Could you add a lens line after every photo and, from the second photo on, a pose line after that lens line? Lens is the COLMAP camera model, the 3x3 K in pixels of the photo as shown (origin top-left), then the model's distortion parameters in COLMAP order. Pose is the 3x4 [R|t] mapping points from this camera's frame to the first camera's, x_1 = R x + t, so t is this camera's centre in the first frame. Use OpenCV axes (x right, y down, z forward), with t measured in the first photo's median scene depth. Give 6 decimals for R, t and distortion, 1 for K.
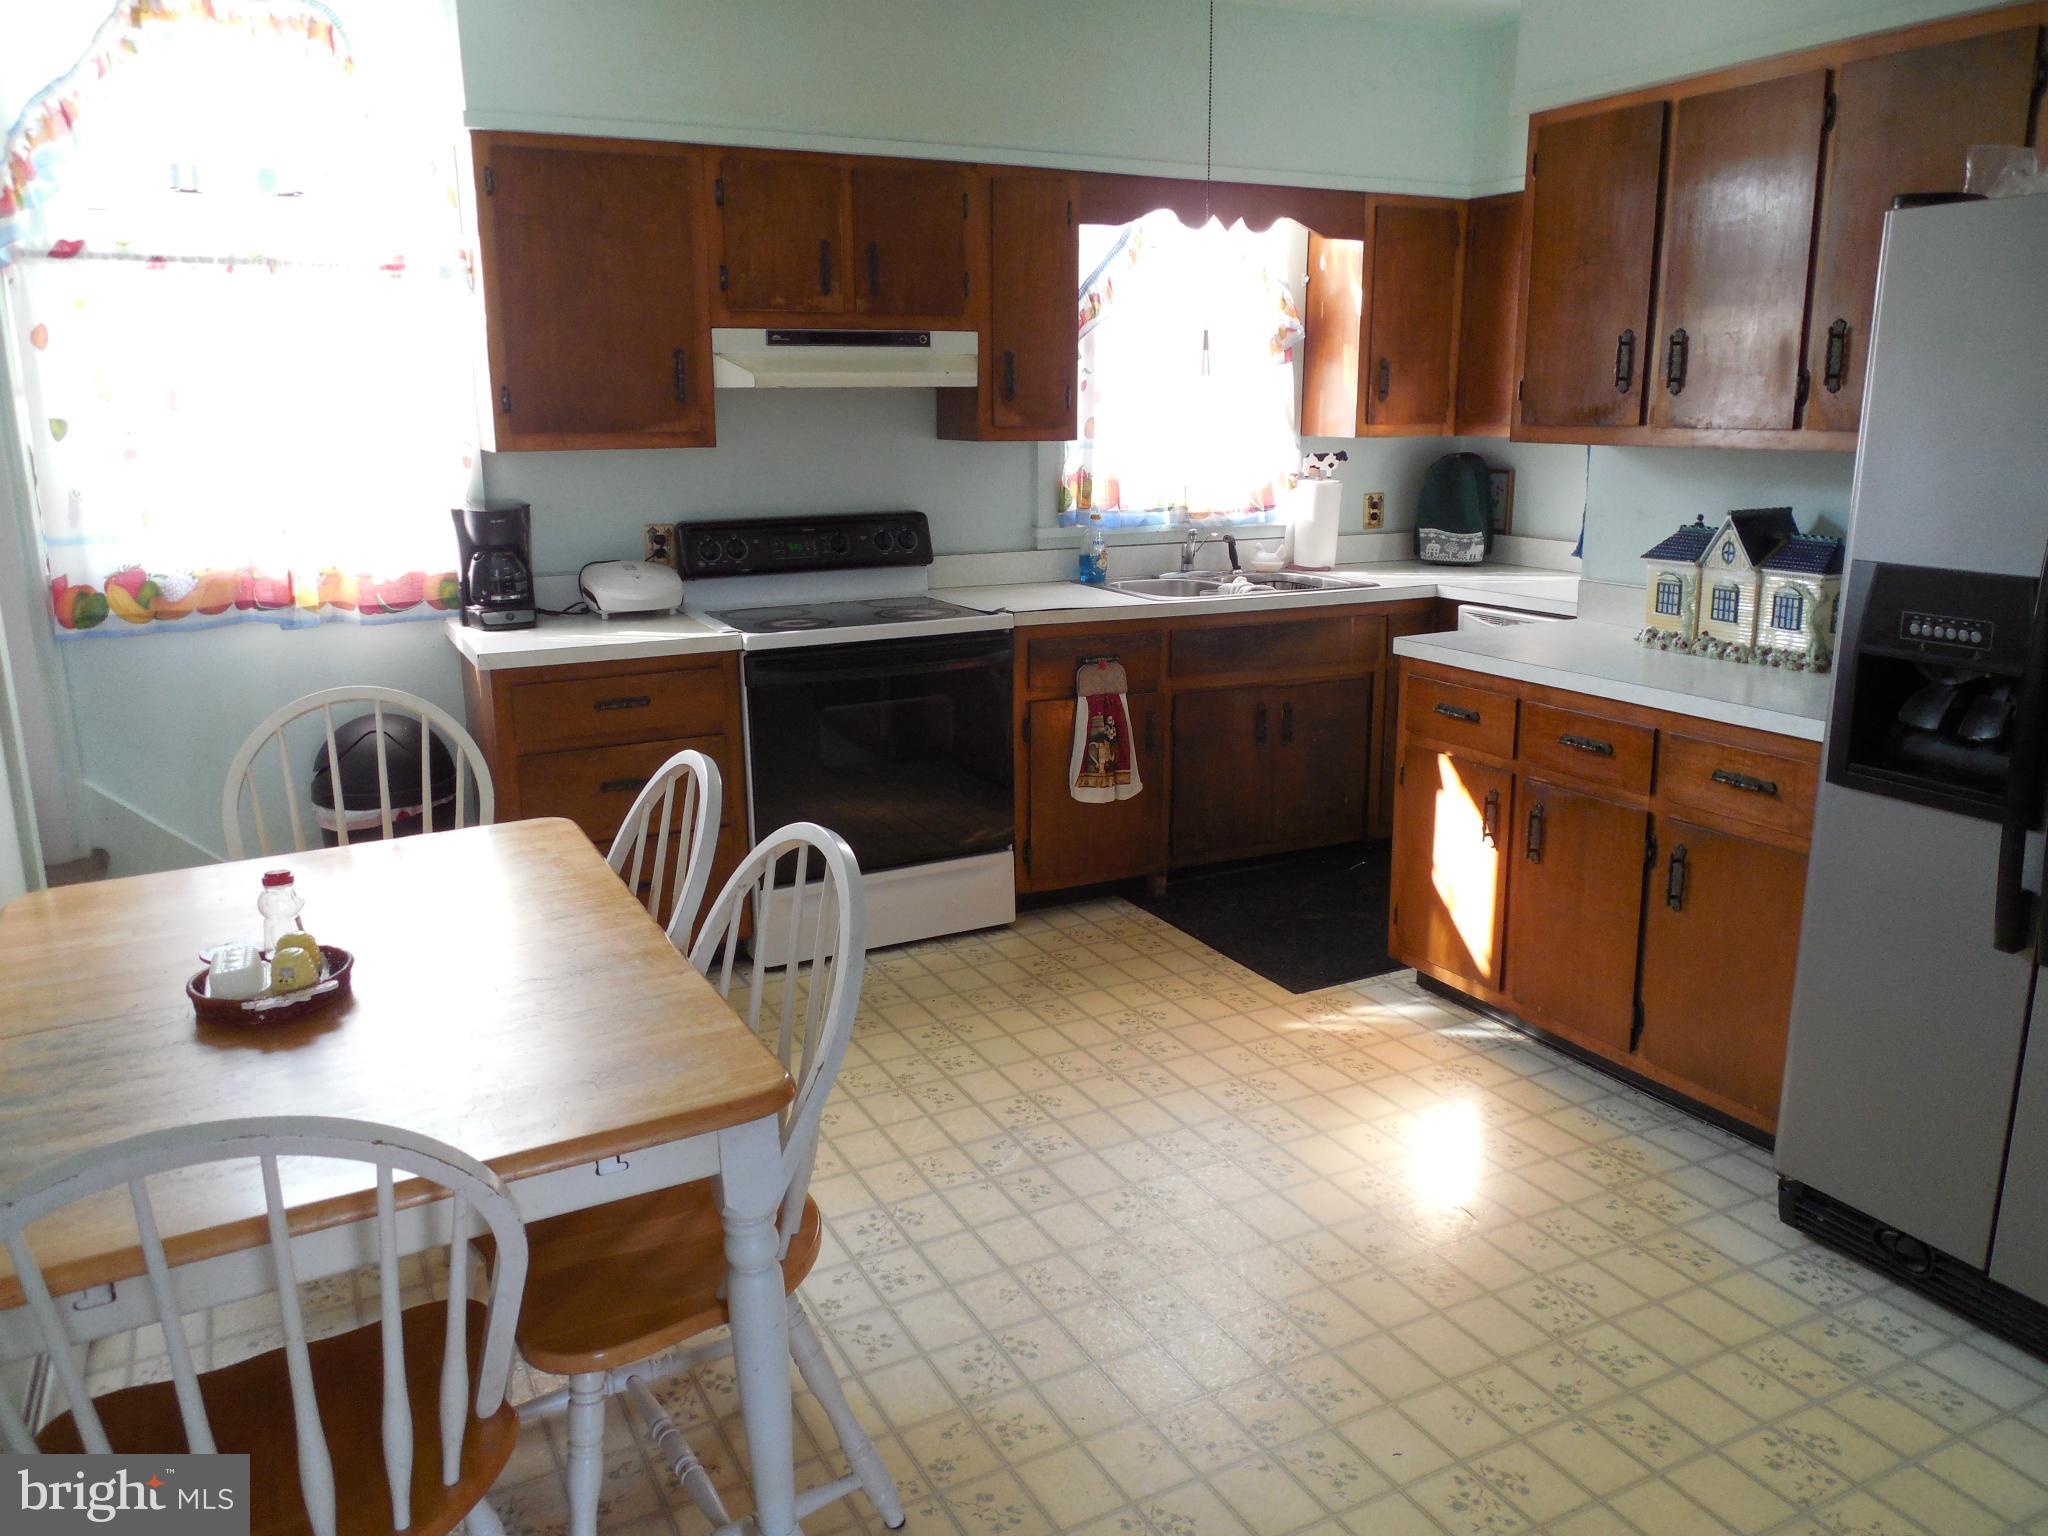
lens RADIAL K [[1542.9, 0, 1033.2], [0, 1542.9, 764.7], [0, 0, 1]] dist [-0.005248, 0.003203]
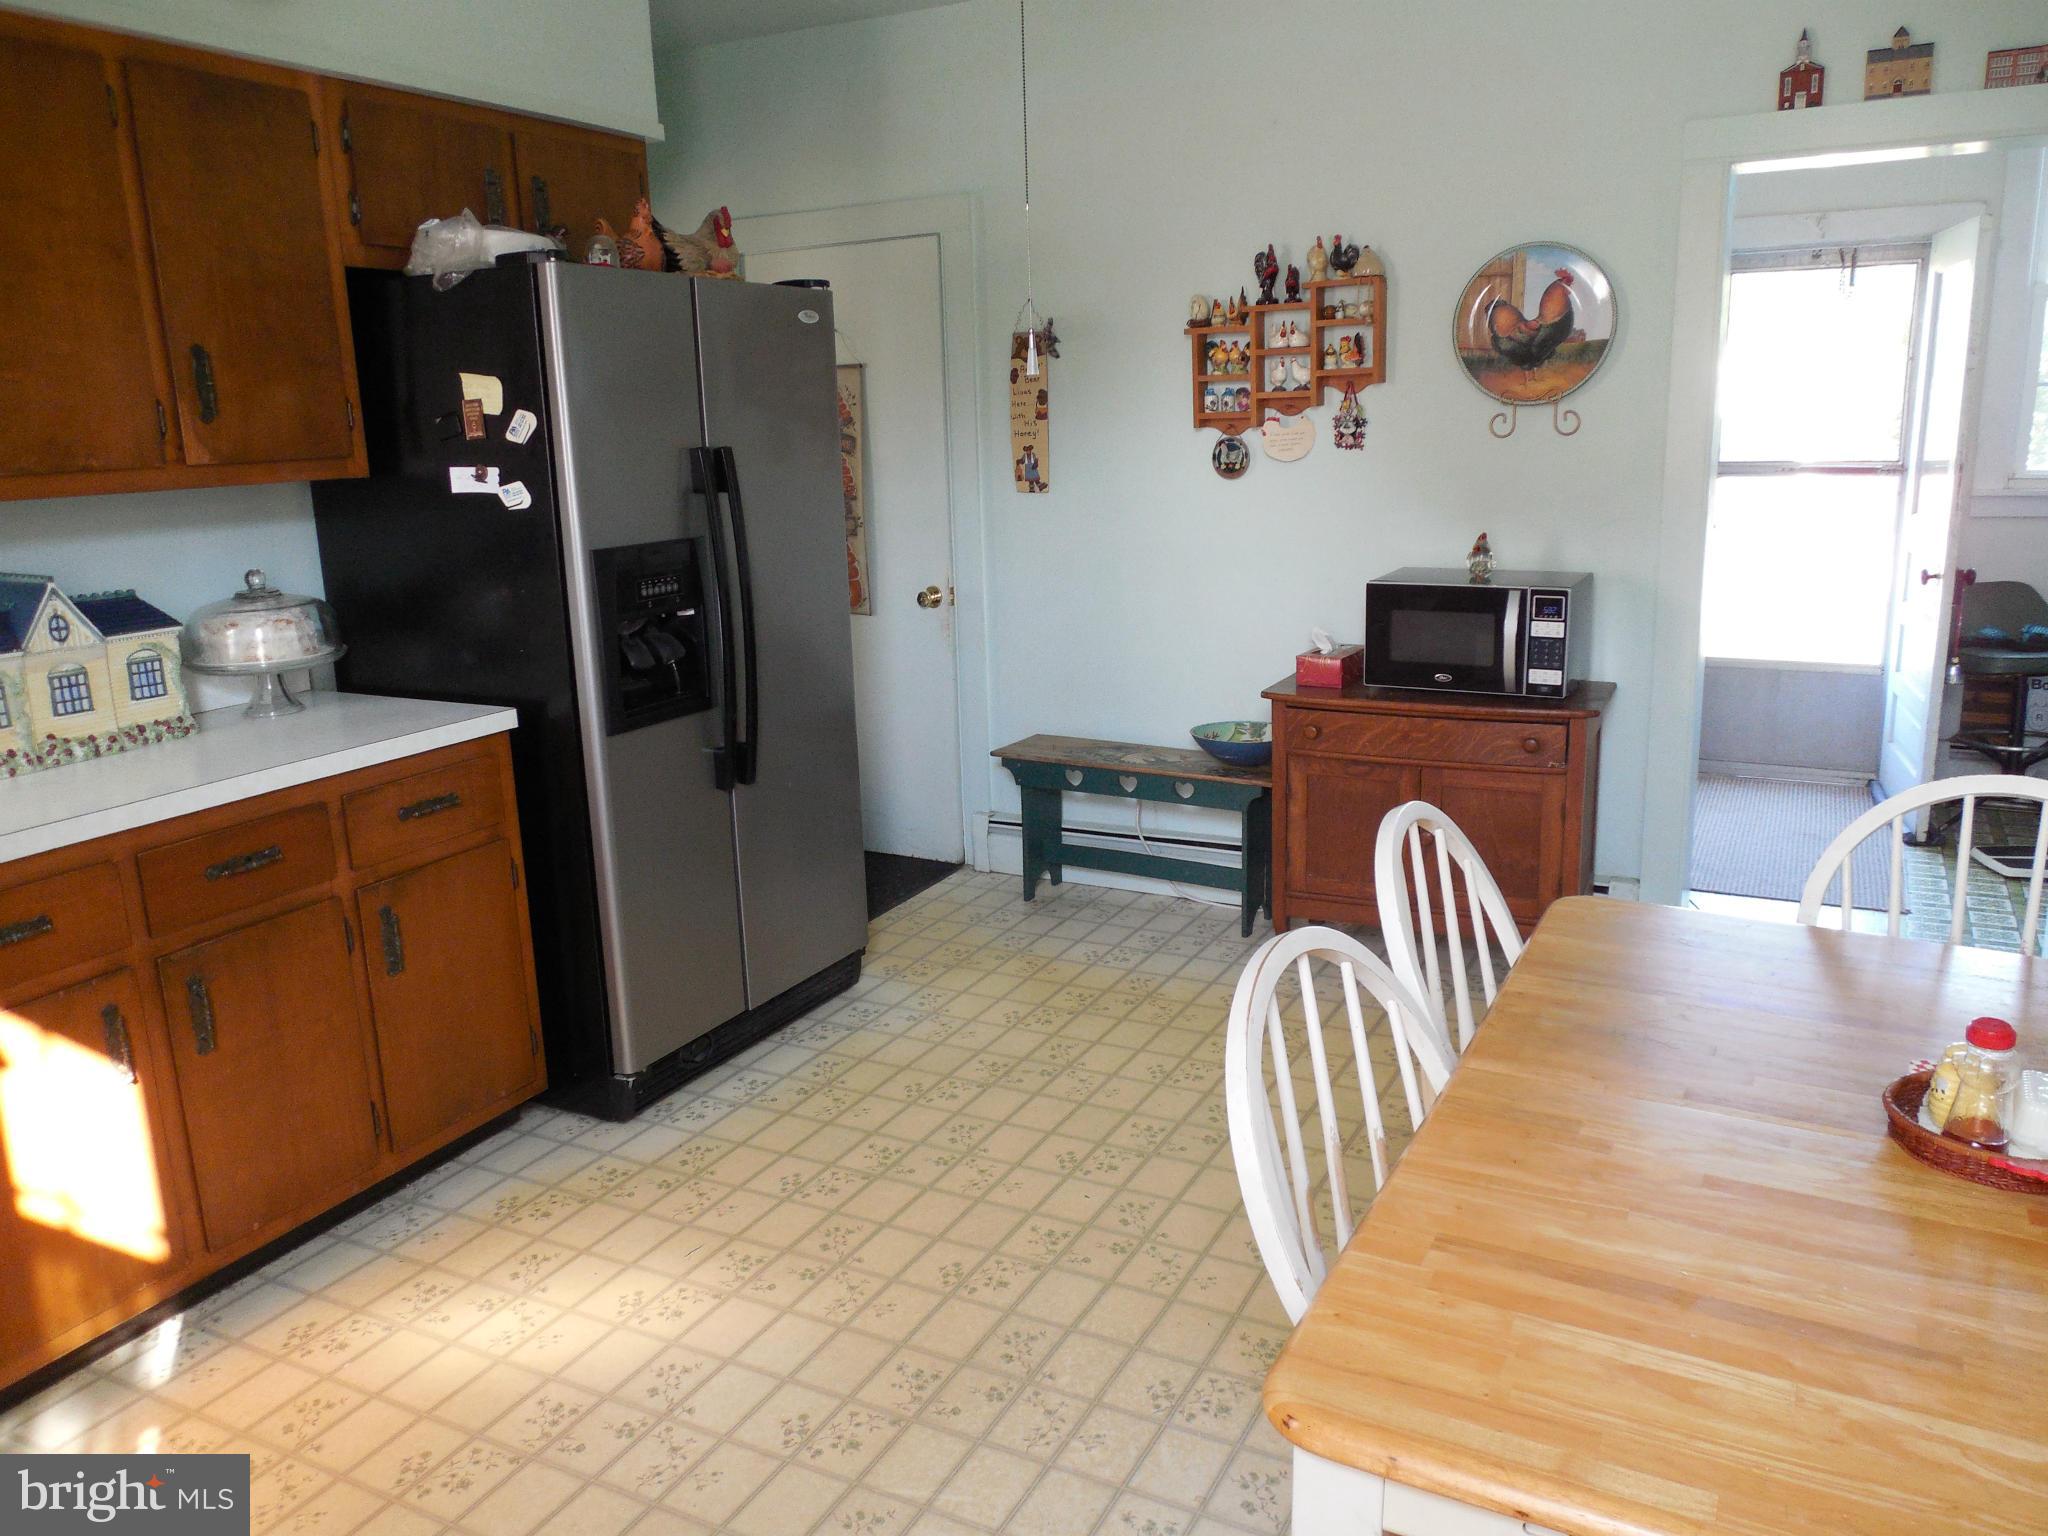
lens RADIAL K [[1542.9, 0, 1031.4], [0, 1542.9, 768.0], [0, 0, 1]] dist [-0.005248, 0.003203]
pose [[-0.575496, -0.155927, 0.802802, -0.491469], [0.229336, 0.911495, 0.341441, -0.230396], [-0.784990, 0.380609, -0.488803, 1.031313]]
